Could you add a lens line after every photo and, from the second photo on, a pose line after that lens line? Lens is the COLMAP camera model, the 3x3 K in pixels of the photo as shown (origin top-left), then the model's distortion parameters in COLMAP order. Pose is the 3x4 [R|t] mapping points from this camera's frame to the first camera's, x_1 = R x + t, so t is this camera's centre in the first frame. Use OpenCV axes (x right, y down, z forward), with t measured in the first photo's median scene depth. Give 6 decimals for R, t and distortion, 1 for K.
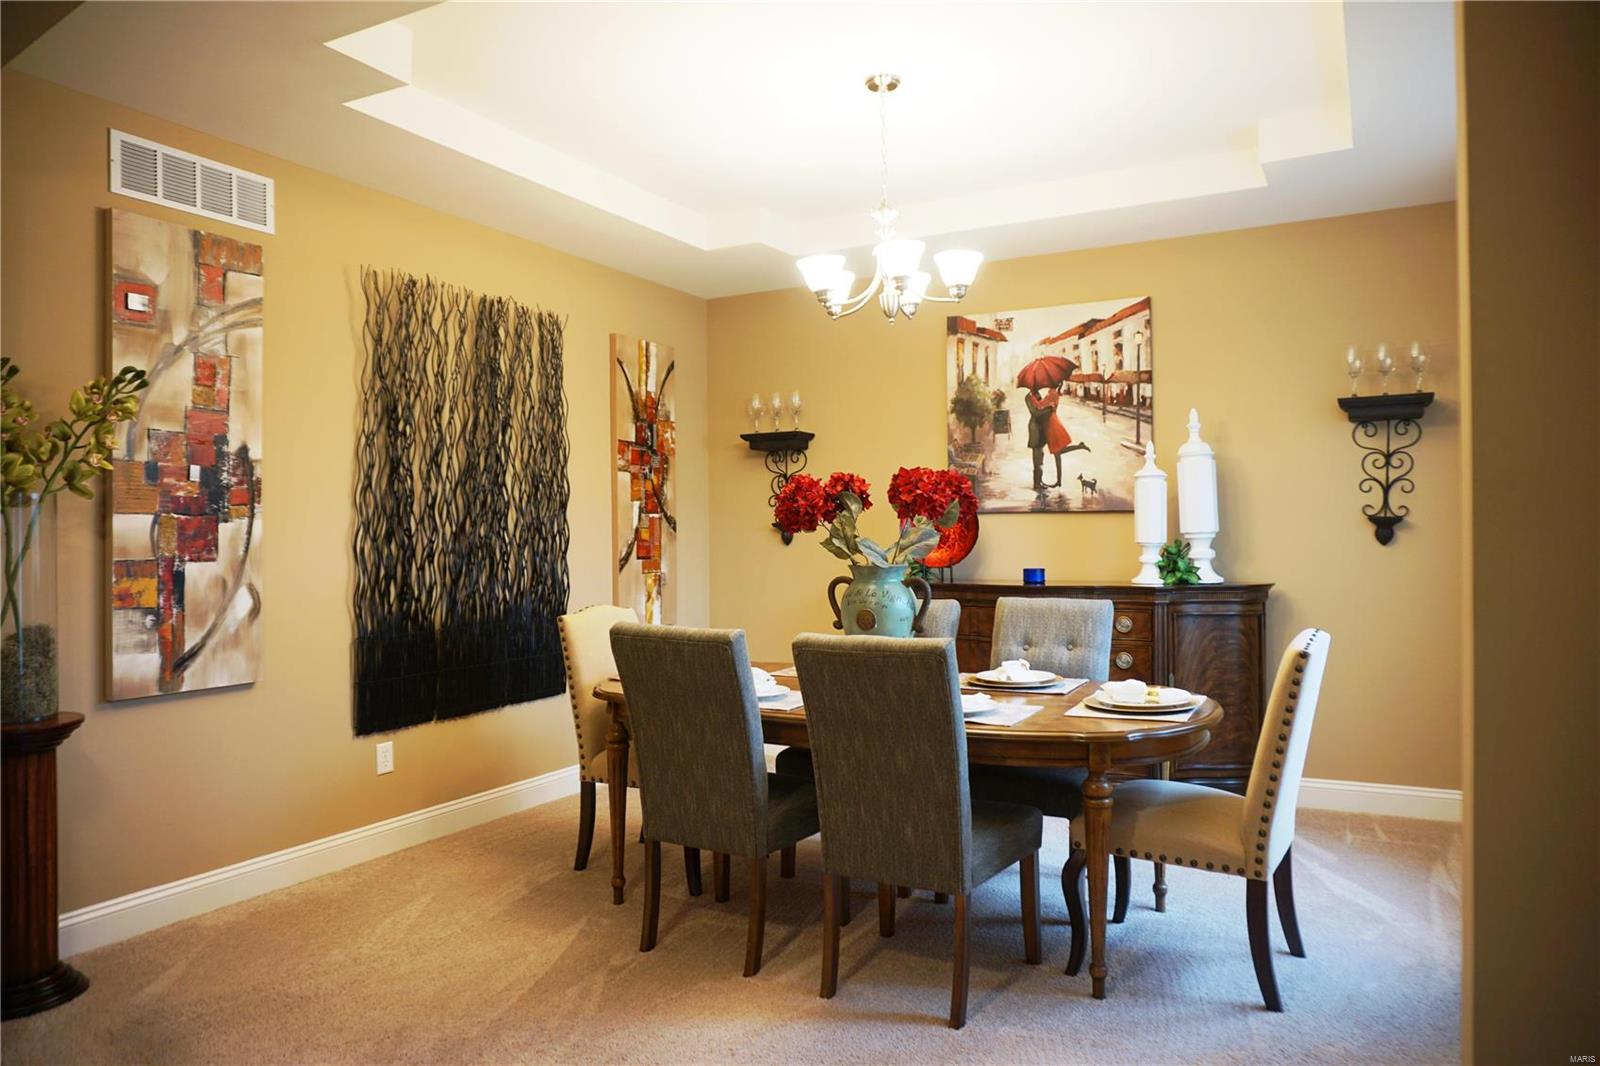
lens RADIAL K [[1058.8, 0, 807.9], [0, 1058.8, 537.7], [0, 0, 1]] dist [-0.045033, 0.023500]
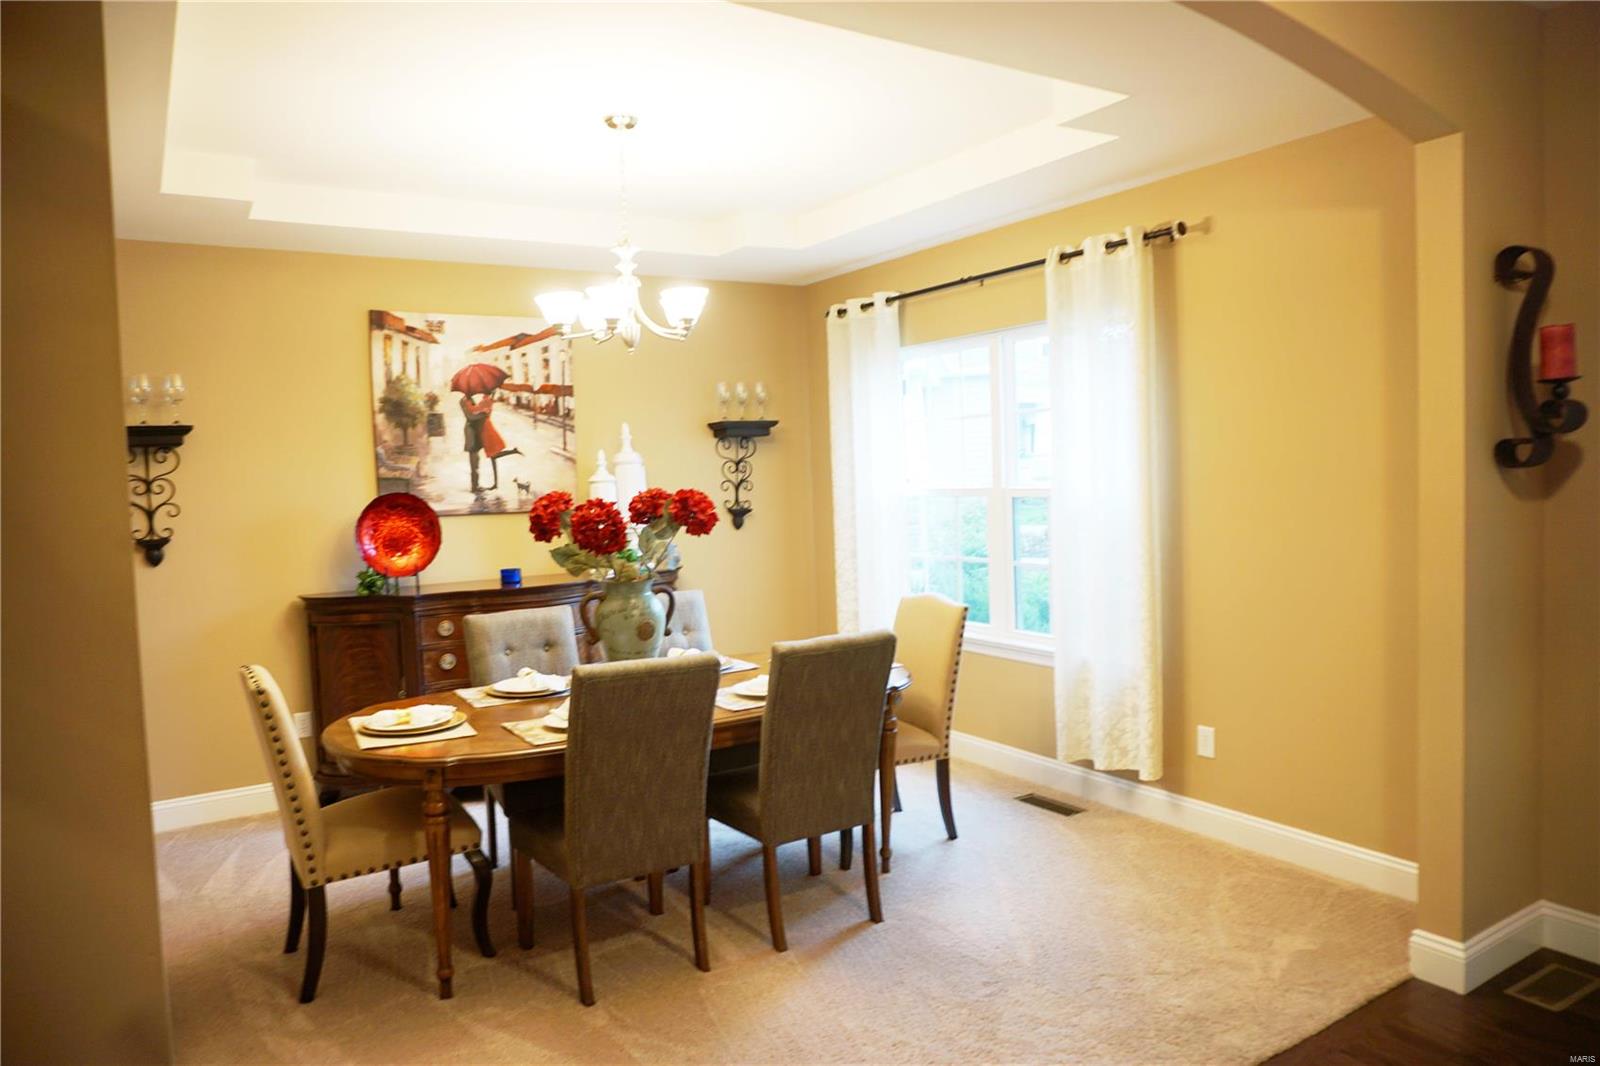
lens RADIAL K [[1058.8, 0, 804.6], [0, 1058.8, 526.1], [0, 0, 1]] dist [-0.045033, 0.023500]
pose [[0.489739, -0.053087, 0.870252, -0.529037], [0.034158, 0.998547, 0.041690, -0.045226], [-0.871200, 0.009309, 0.490840, 0.219562]]
